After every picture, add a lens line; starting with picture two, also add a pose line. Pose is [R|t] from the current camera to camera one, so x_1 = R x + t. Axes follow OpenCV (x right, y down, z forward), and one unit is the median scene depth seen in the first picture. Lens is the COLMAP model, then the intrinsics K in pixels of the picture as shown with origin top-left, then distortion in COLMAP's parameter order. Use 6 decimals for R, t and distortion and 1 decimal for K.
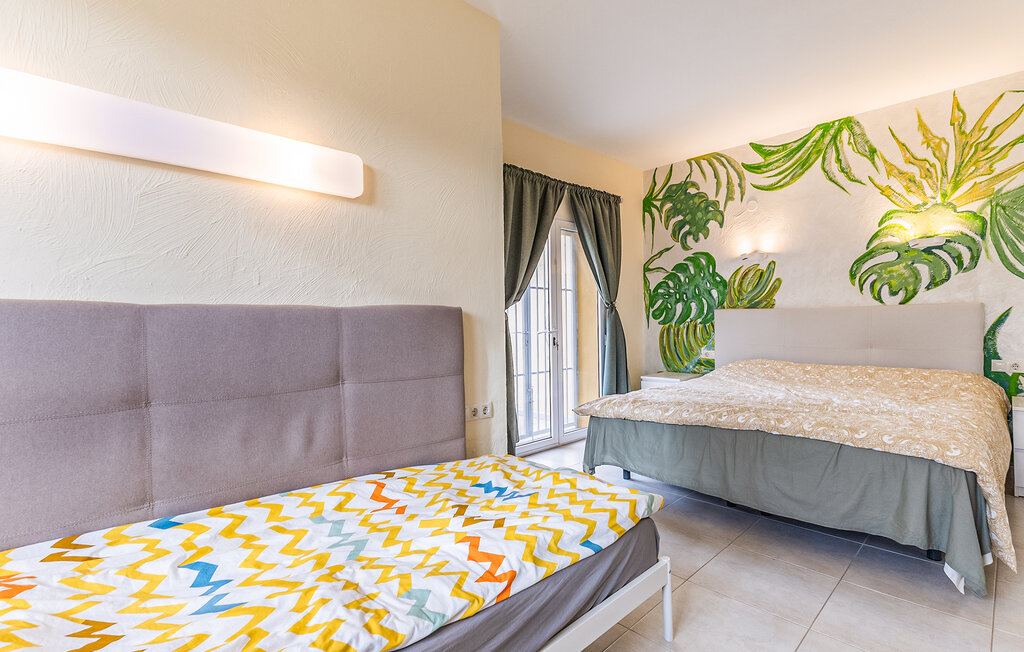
lens RADIAL K [[474.2, 0, 512.0], [0, 474.2, 326.0], [0, 0, 1]] dist [0.011445, -0.000404]
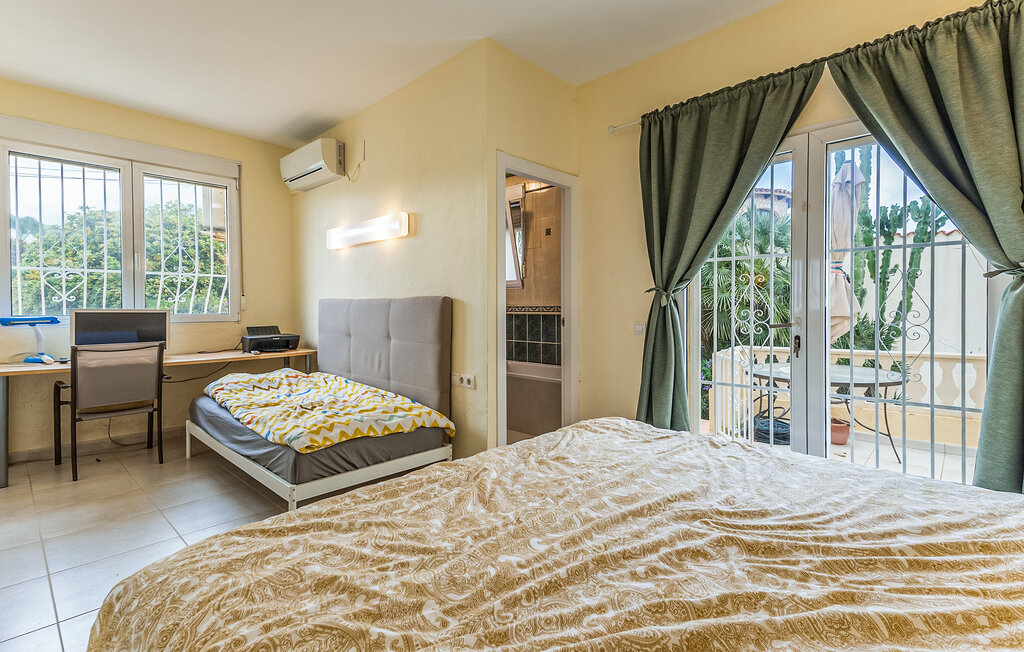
lens RADIAL K [[485.0, 0, 515.2], [0, 485.0, 315.0], [0, 0, 1]] dist [0.011299, 0.000232]
pose [[0.025168, 0.028939, -0.999264, 0.582054], [-0.011782, 0.999520, 0.028650, -0.014042], [0.999614, 0.011052, 0.025497, 0.537274]]
